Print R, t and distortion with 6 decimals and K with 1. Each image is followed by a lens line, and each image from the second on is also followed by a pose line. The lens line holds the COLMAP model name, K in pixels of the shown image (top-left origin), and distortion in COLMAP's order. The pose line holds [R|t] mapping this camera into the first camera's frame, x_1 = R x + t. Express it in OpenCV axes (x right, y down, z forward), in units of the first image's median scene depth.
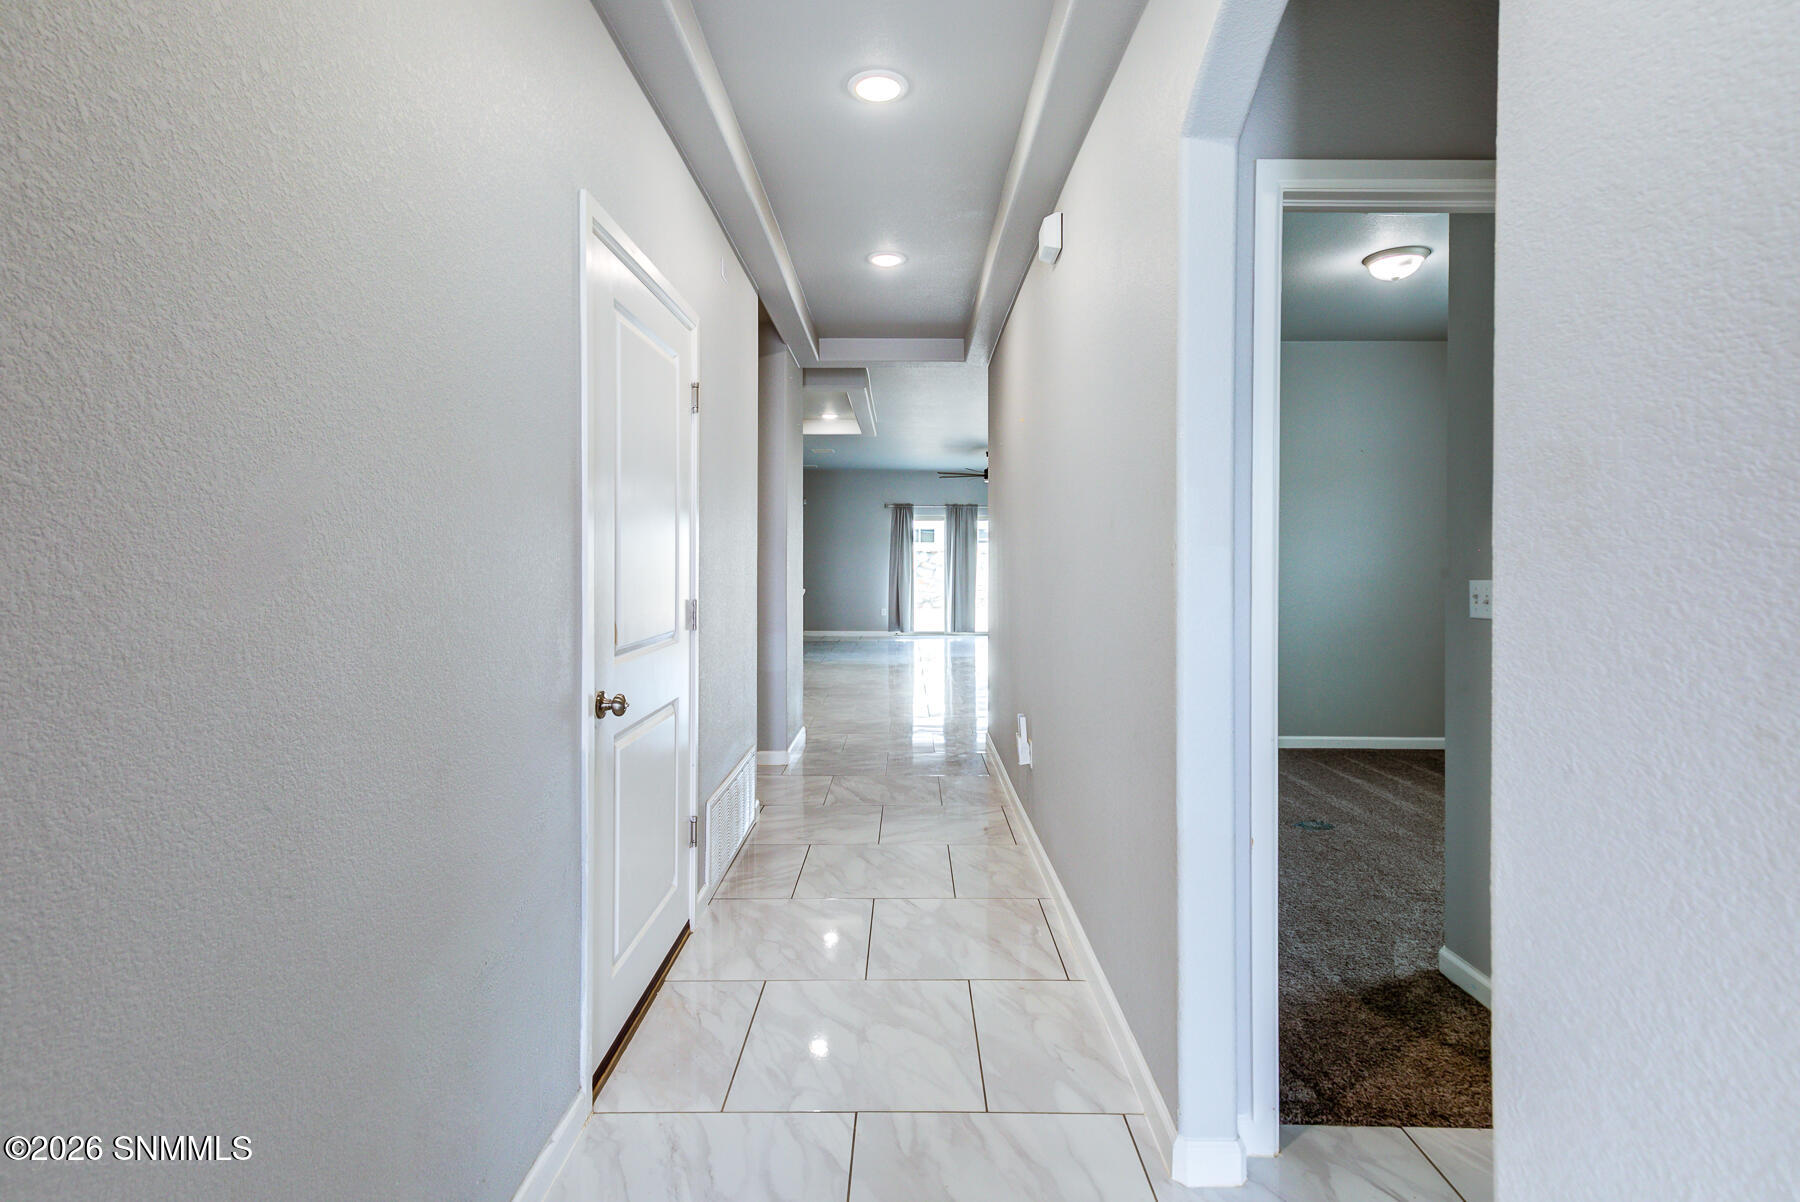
lens RADIAL K [[849.1, 0, 905.5], [0, 849.1, 550.7], [0, 0, 1]] dist [0.012230, 0.001563]
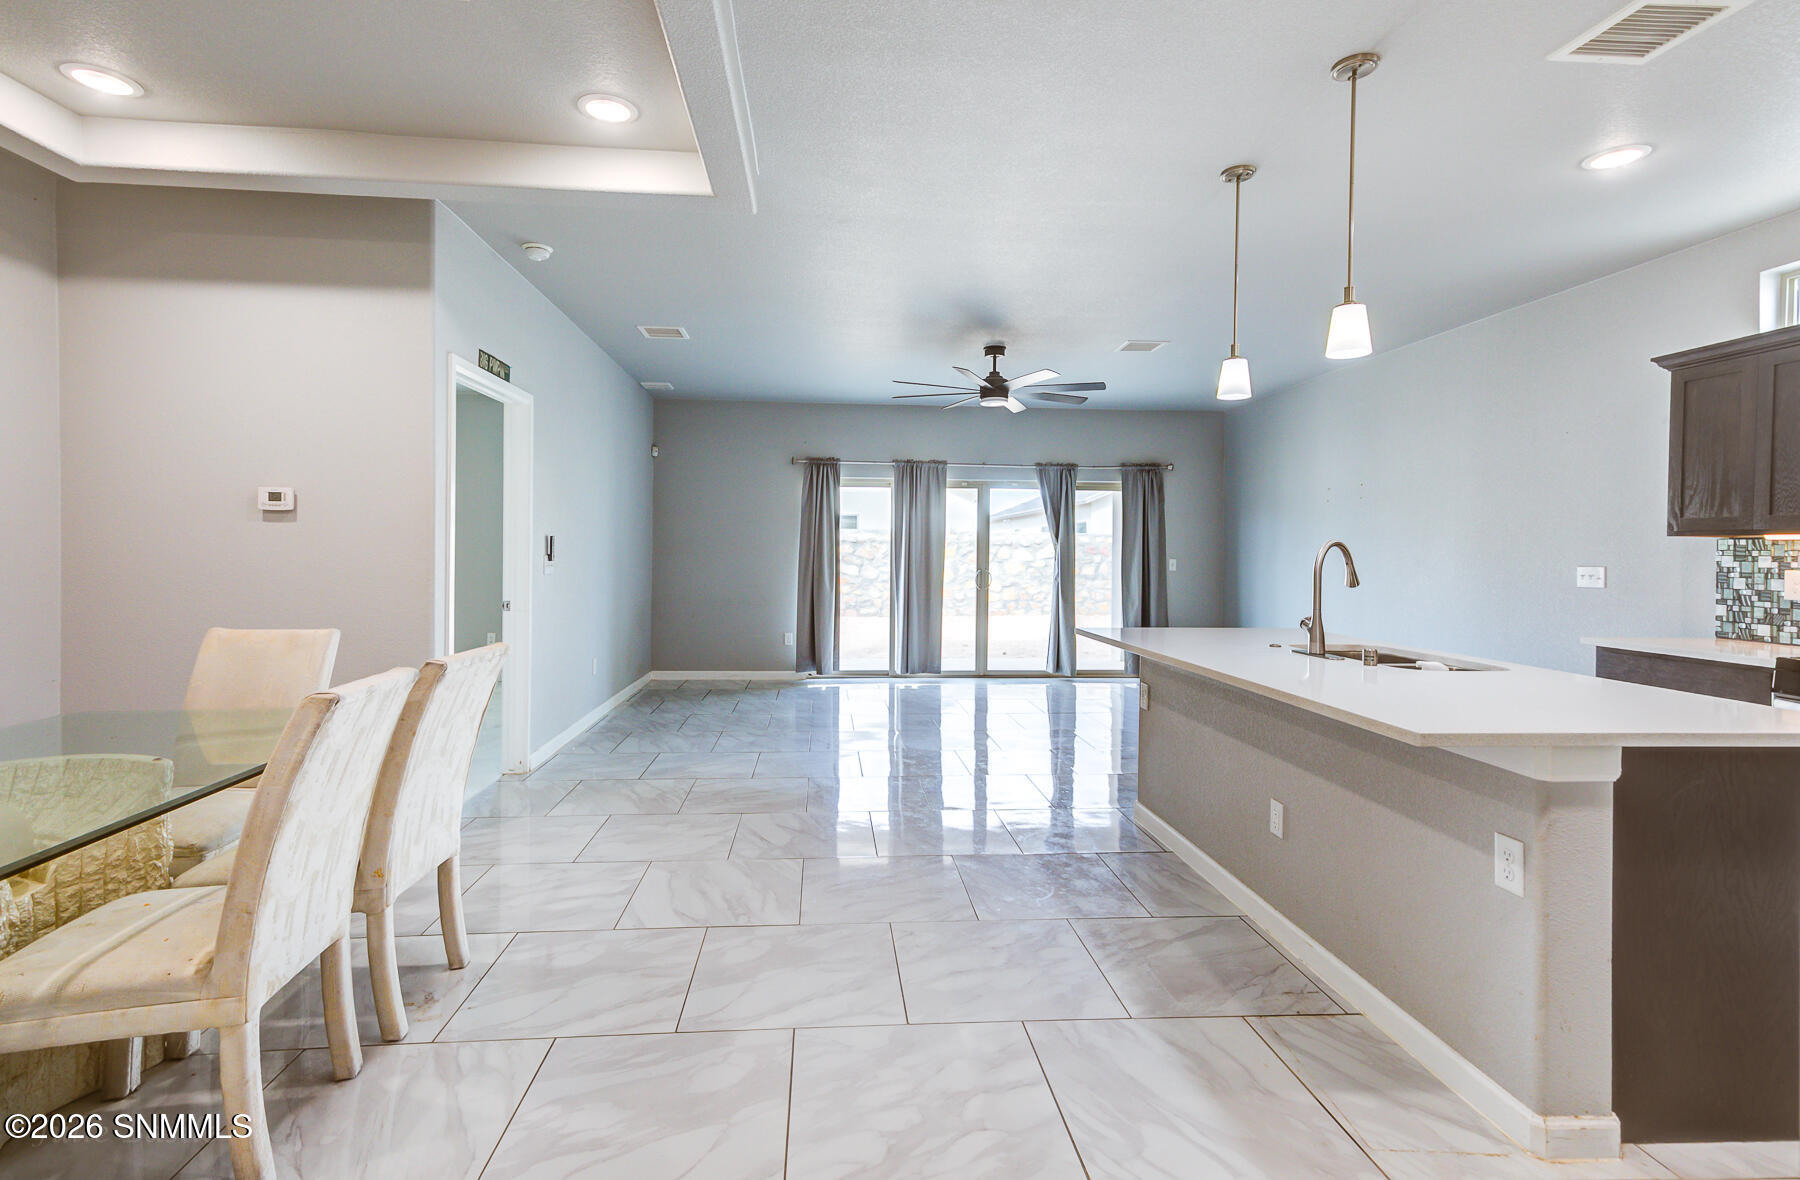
lens RADIAL K [[834.4, 0, 881.1], [0, 834.4, 549.7], [0, 0, 1]] dist [0.013352, 0.000023]
pose [[0.997258, 0.007298, 0.073639, -0.004626], [-0.007836, 0.999945, 0.007017, 0.004391], [-0.073584, -0.007575, 0.997260, 0.411491]]
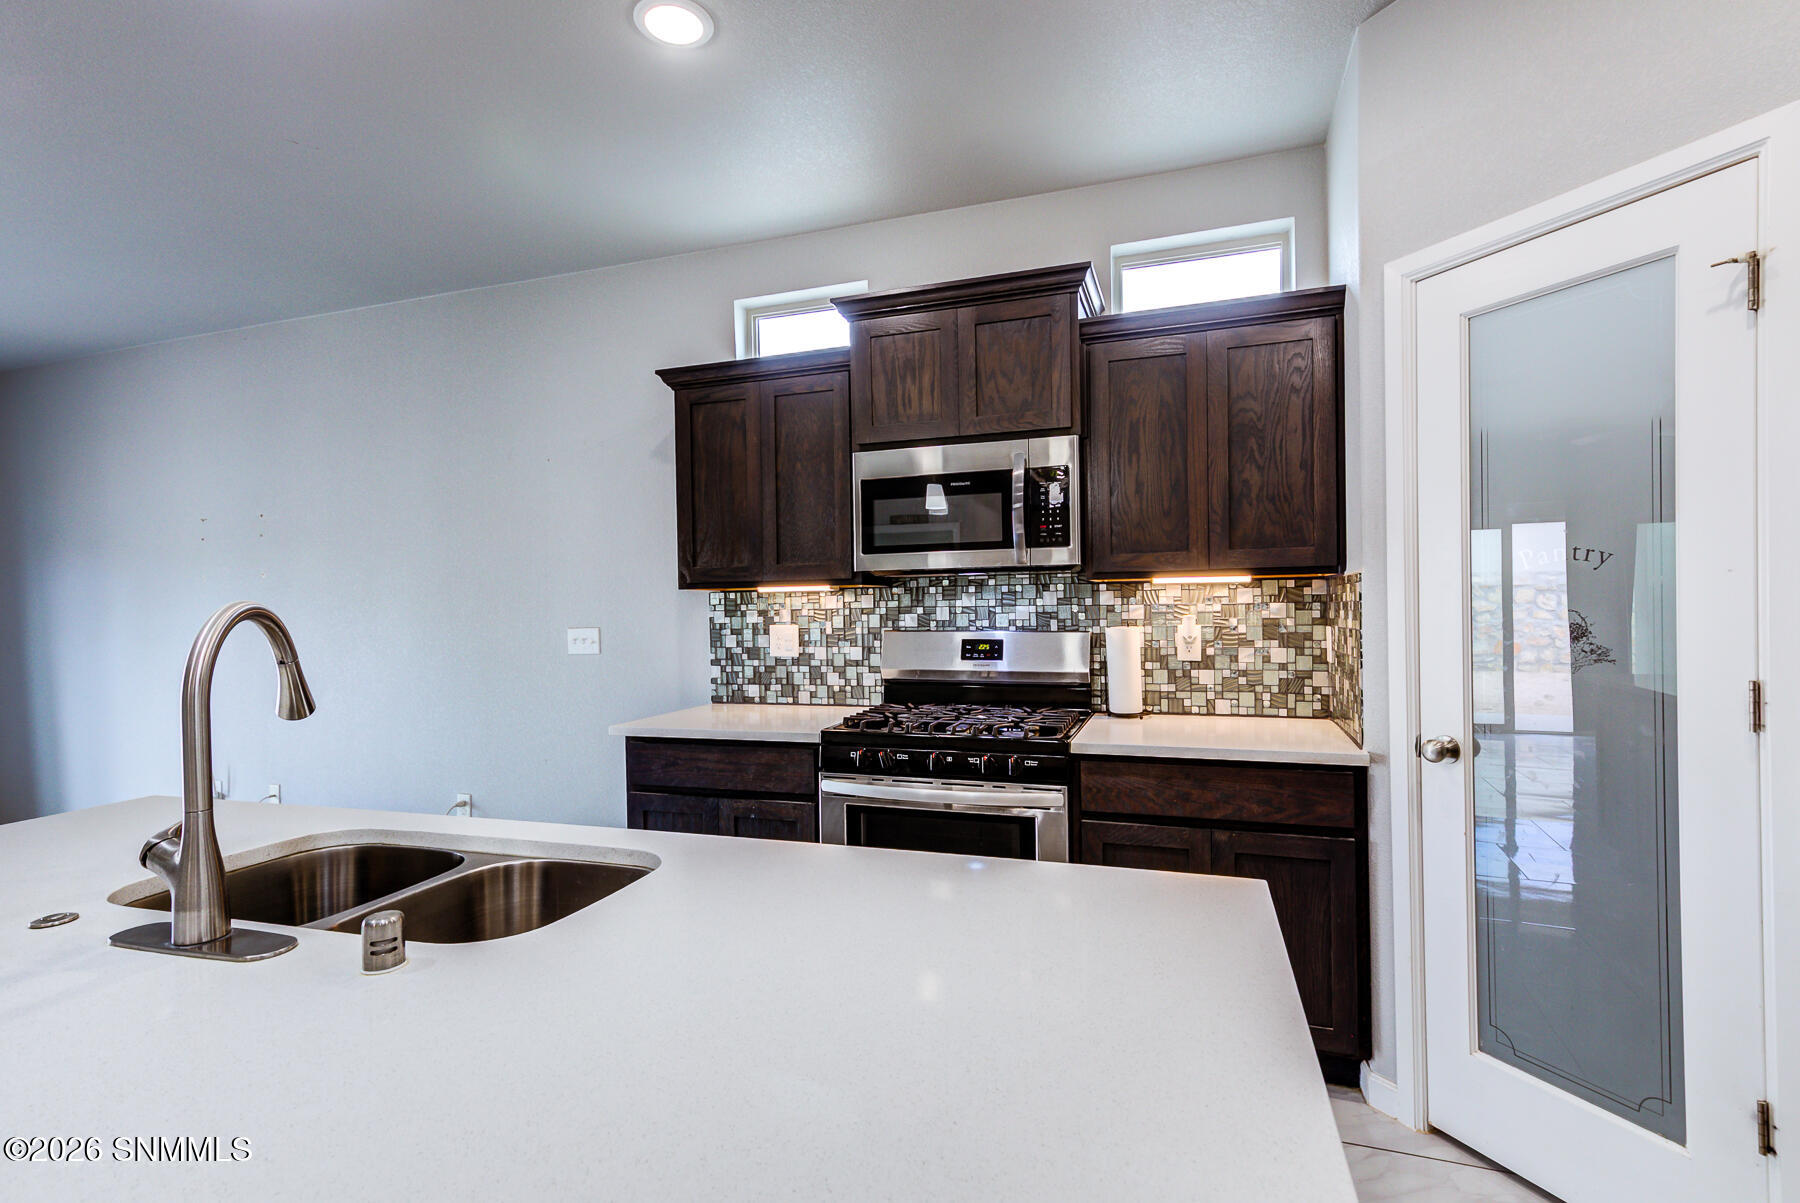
lens RADIAL K [[849.1, 0, 907.7], [0, 849.1, 610.4], [0, 0, 1]] dist [0.012230, 0.001563]
pose [[0.312513, -0.020207, 0.949698, 0.062775], [0.015237, 0.999752, 0.016258, 0.003014], [-0.949791, 0.009389, 0.312744, 0.520970]]
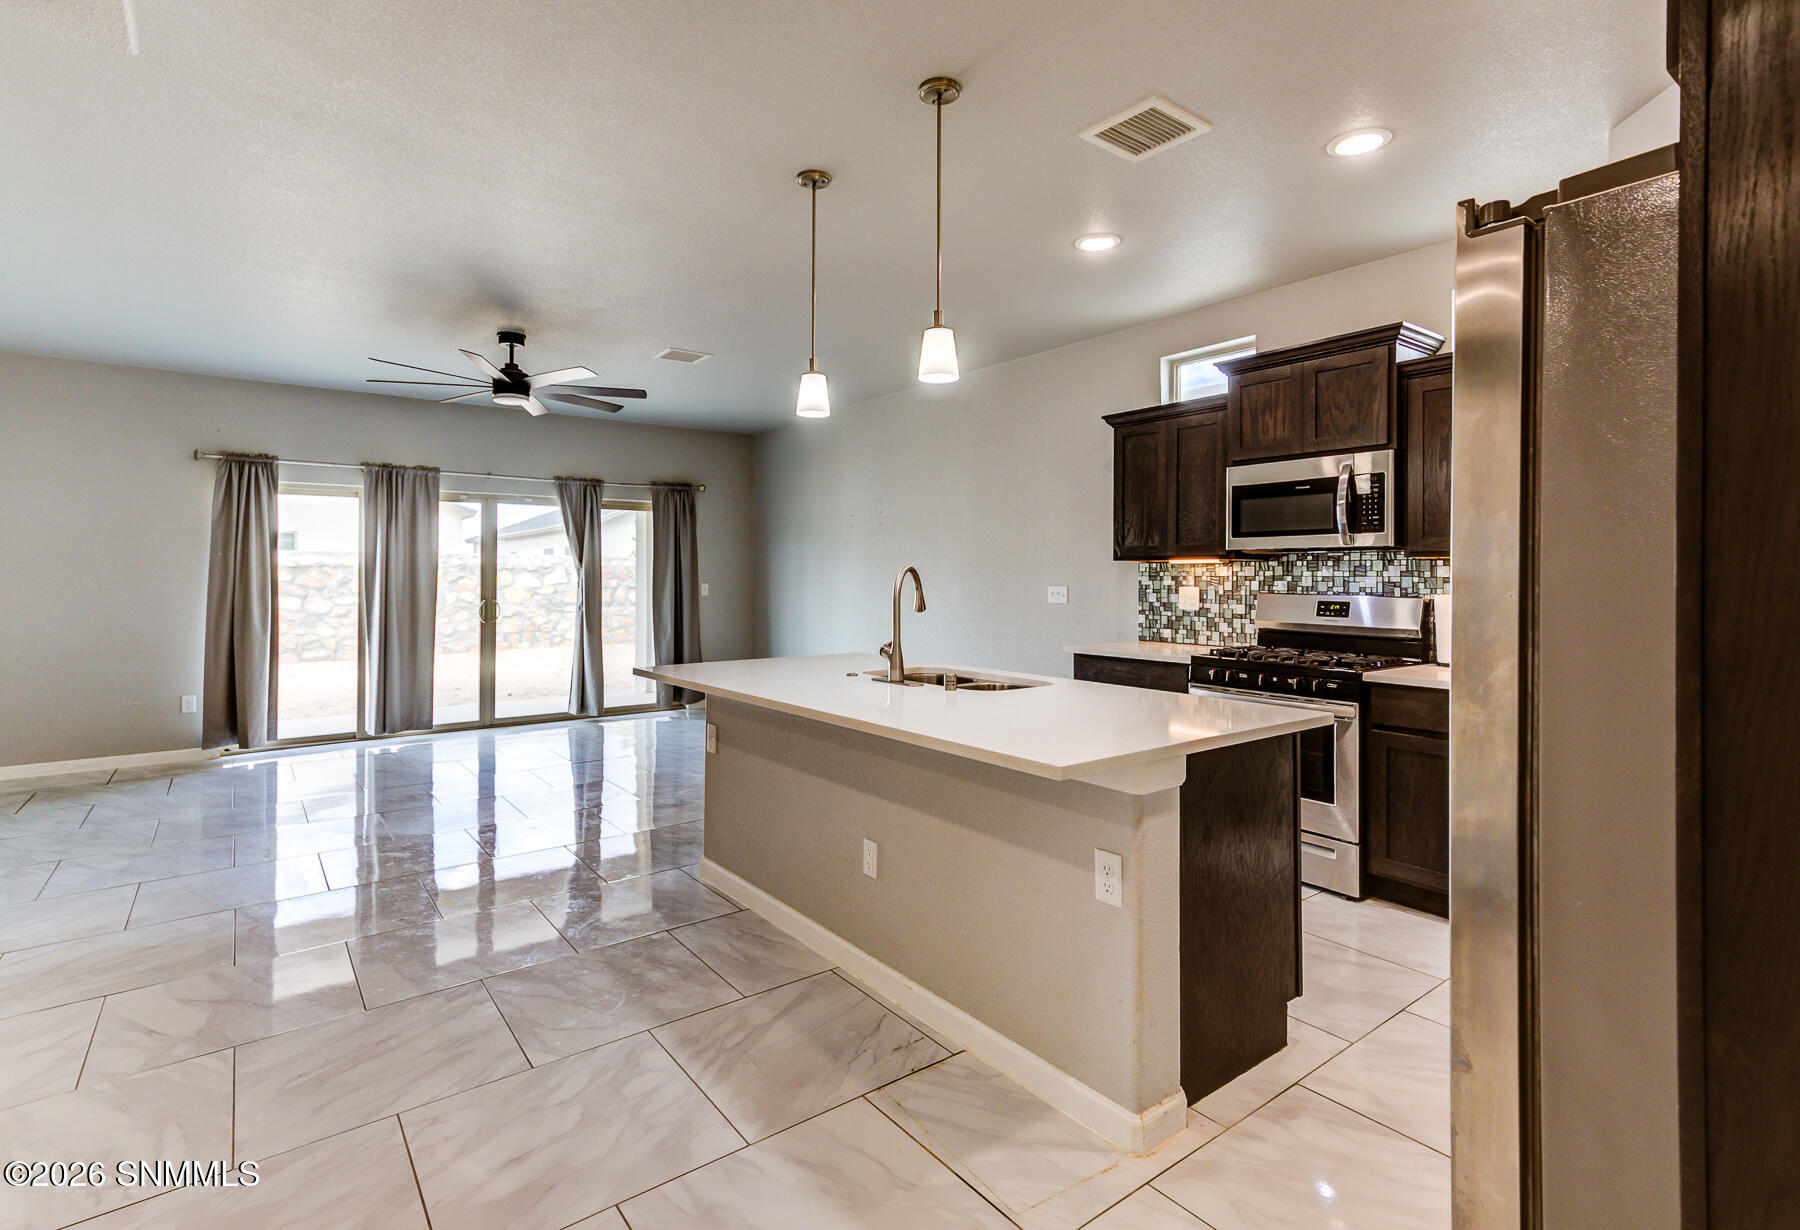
lens RADIAL K [[858.1, 0, 890.8], [0, 858.1, 564.6], [0, 0, 1]] dist [0.015056, 0.001484]
pose [[0.795670, 0.004413, 0.605715, -0.009508], [-0.001694, 0.999986, -0.005059, 0.003498], [-0.605729, 0.002999, 0.795666, 0.441435]]
